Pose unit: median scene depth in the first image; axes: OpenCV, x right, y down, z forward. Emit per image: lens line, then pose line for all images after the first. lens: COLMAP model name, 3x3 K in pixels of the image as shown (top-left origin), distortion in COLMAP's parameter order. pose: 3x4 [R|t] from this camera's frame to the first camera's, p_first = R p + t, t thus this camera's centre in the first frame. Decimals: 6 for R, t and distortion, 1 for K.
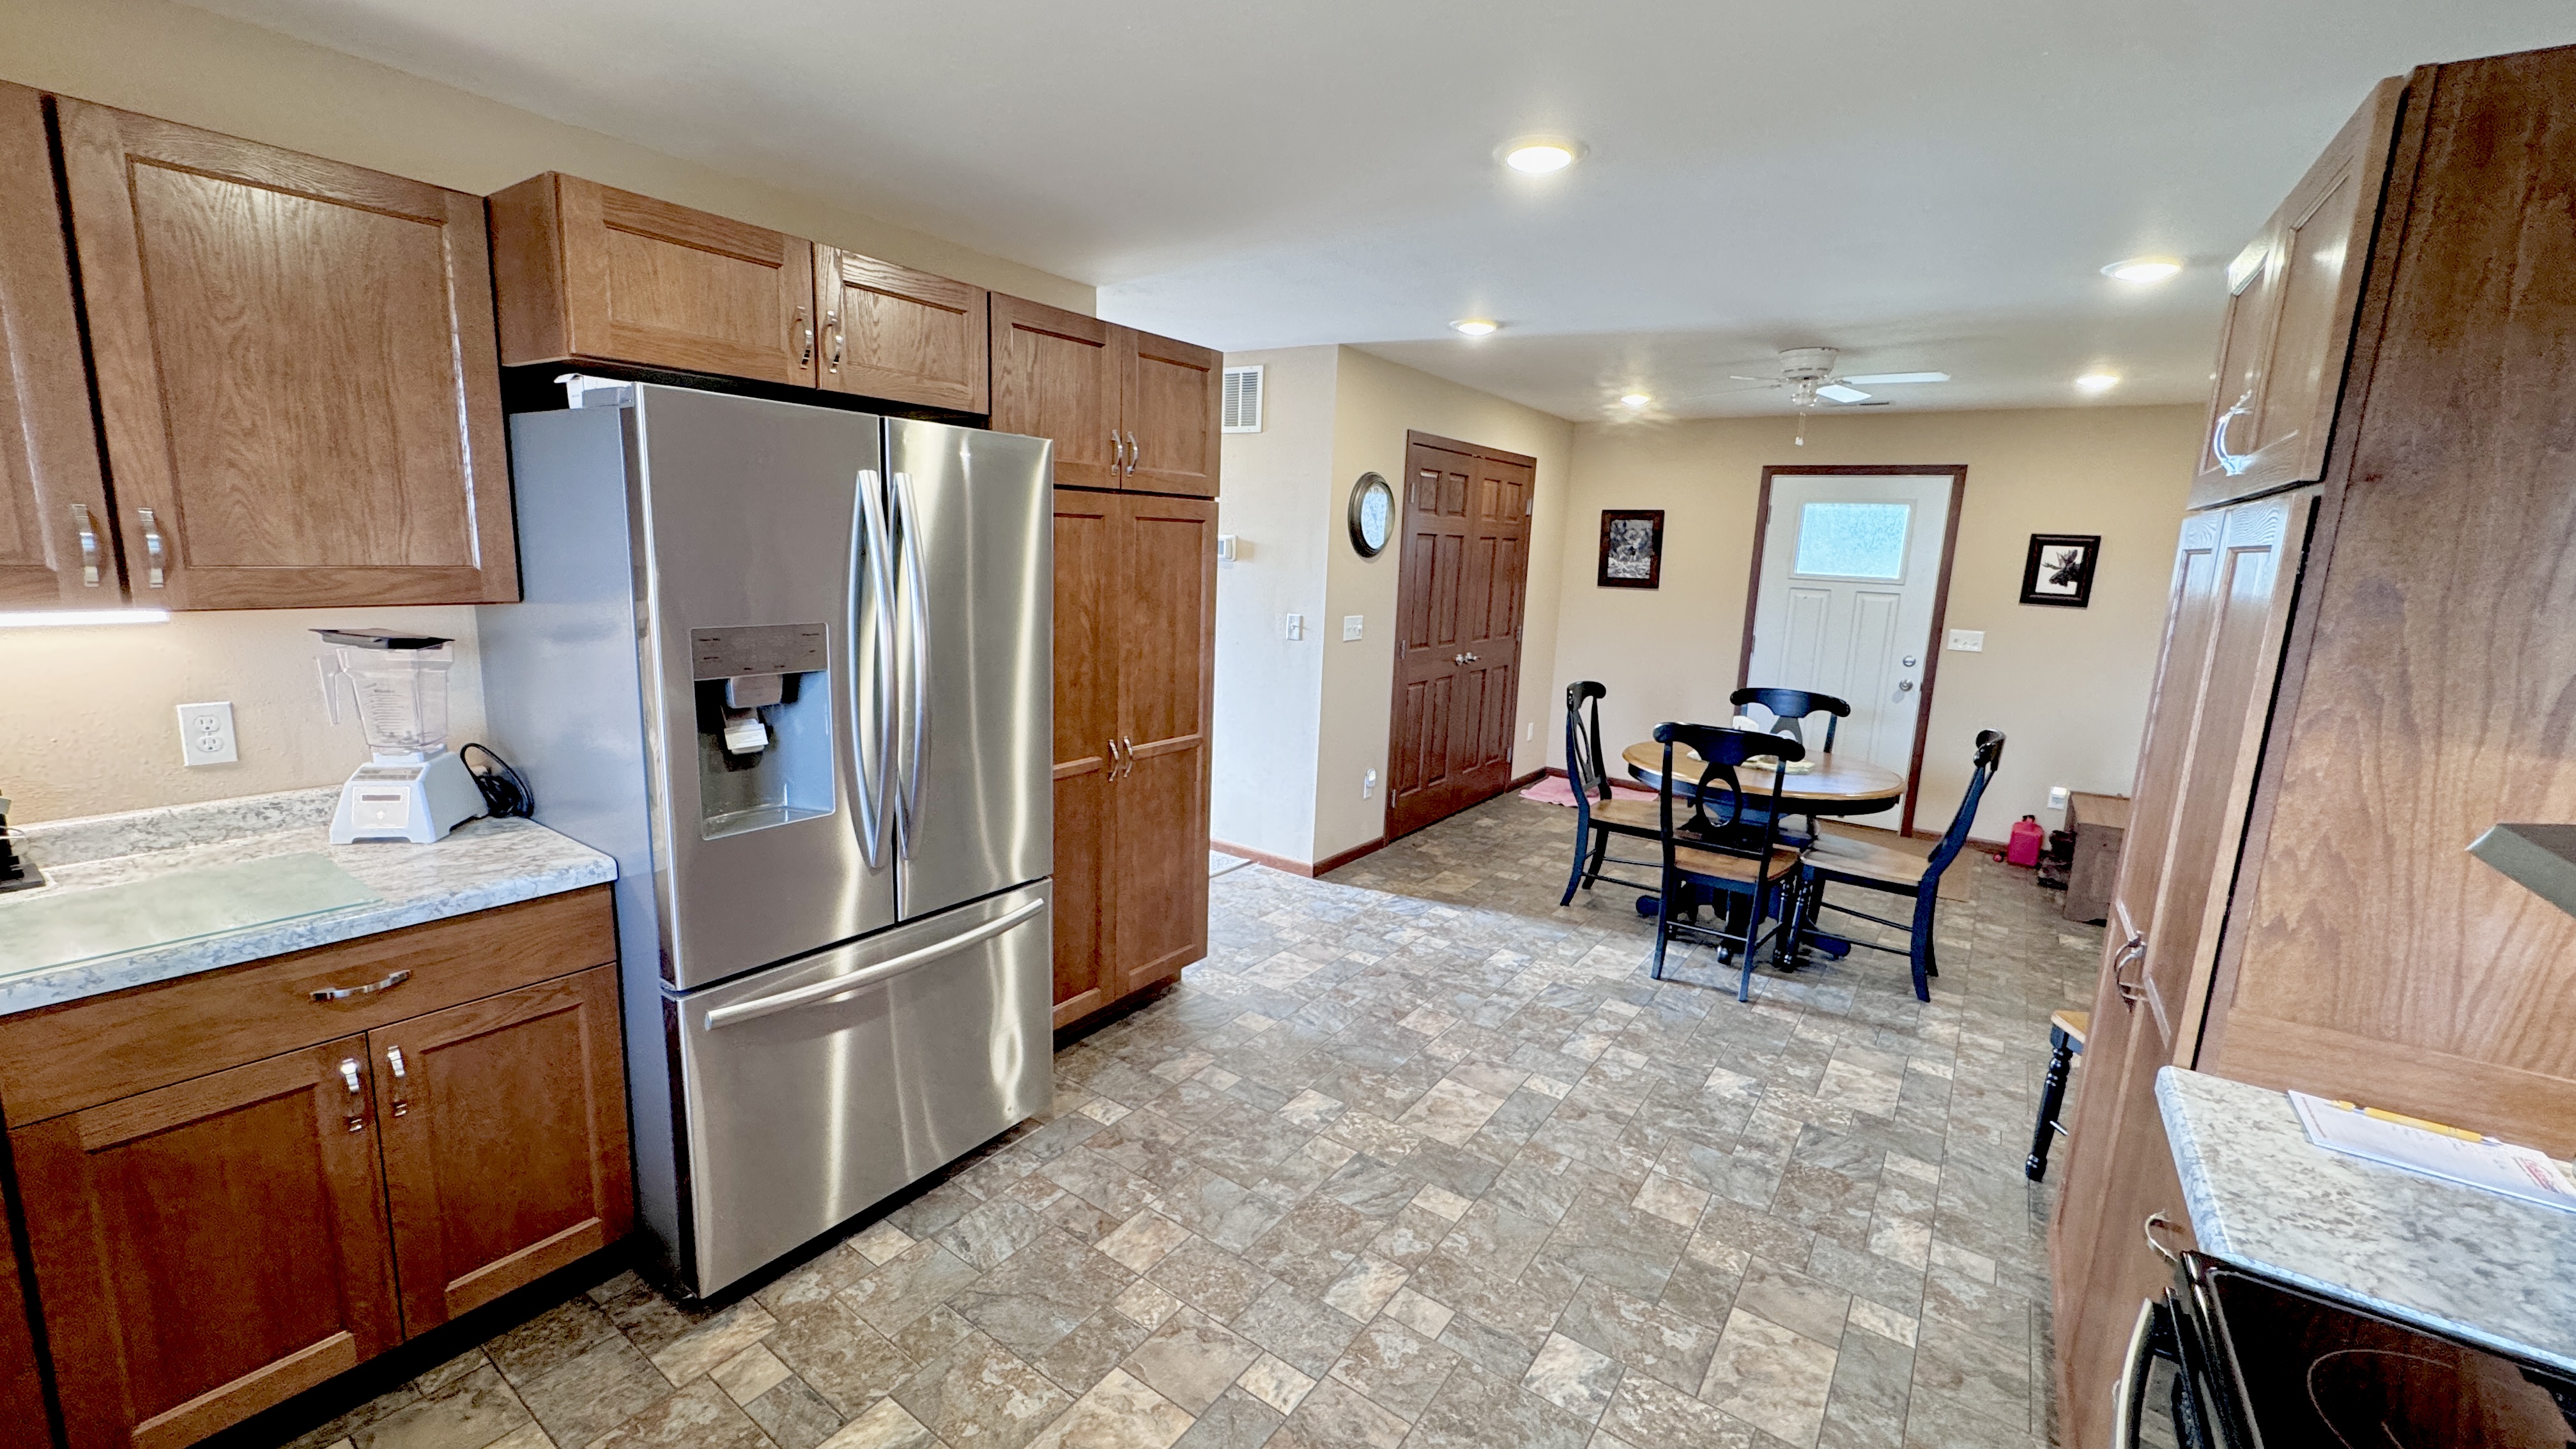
lens RADIAL K [[1029.2, 0, 1283.0], [0, 1029.2, 723.1], [0, 0, 1]] dist [-0.001139, 0.000023]
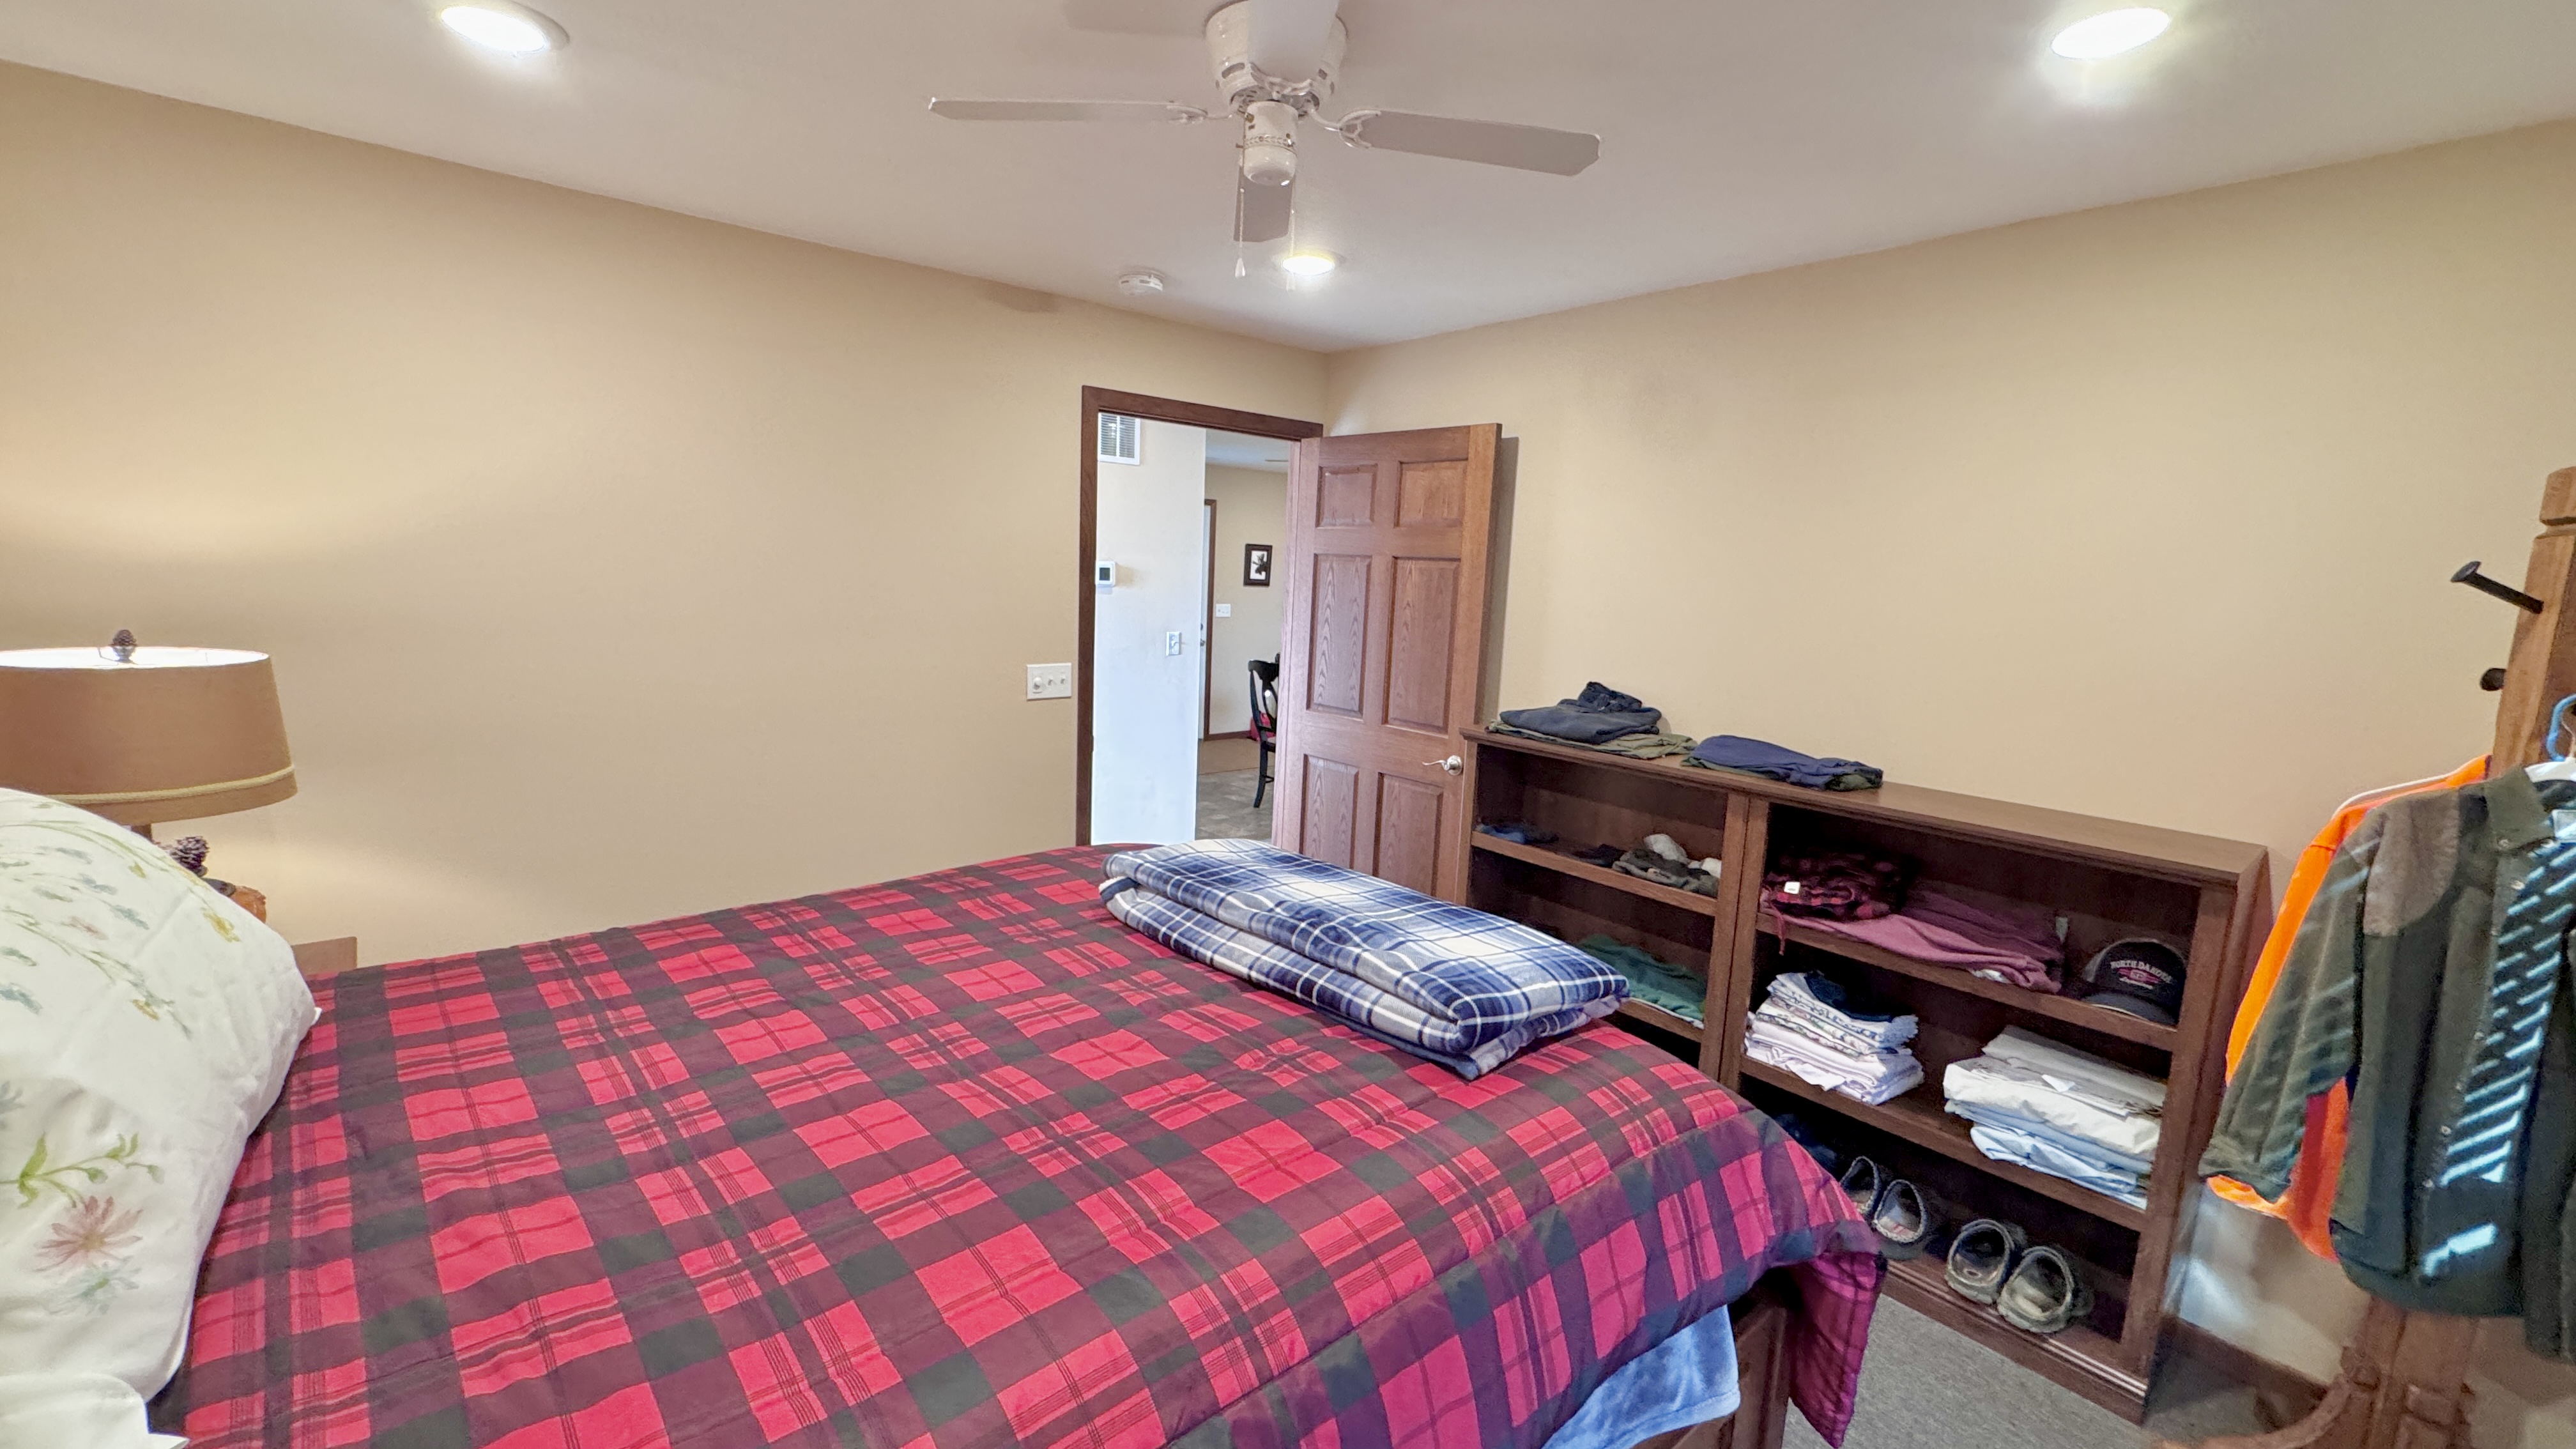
lens RADIAL K [[1029.6, 0, 1288.0], [0, 1029.6, 724.5], [0, 0, 1]] dist [-0.003604, 0.000352]
pose [[0.270355, -0.178155, 0.946134, -1.002935], [0.138306, 0.979724, 0.144960, -0.148728], [-0.952775, 0.091665, 0.289513, 0.555491]]
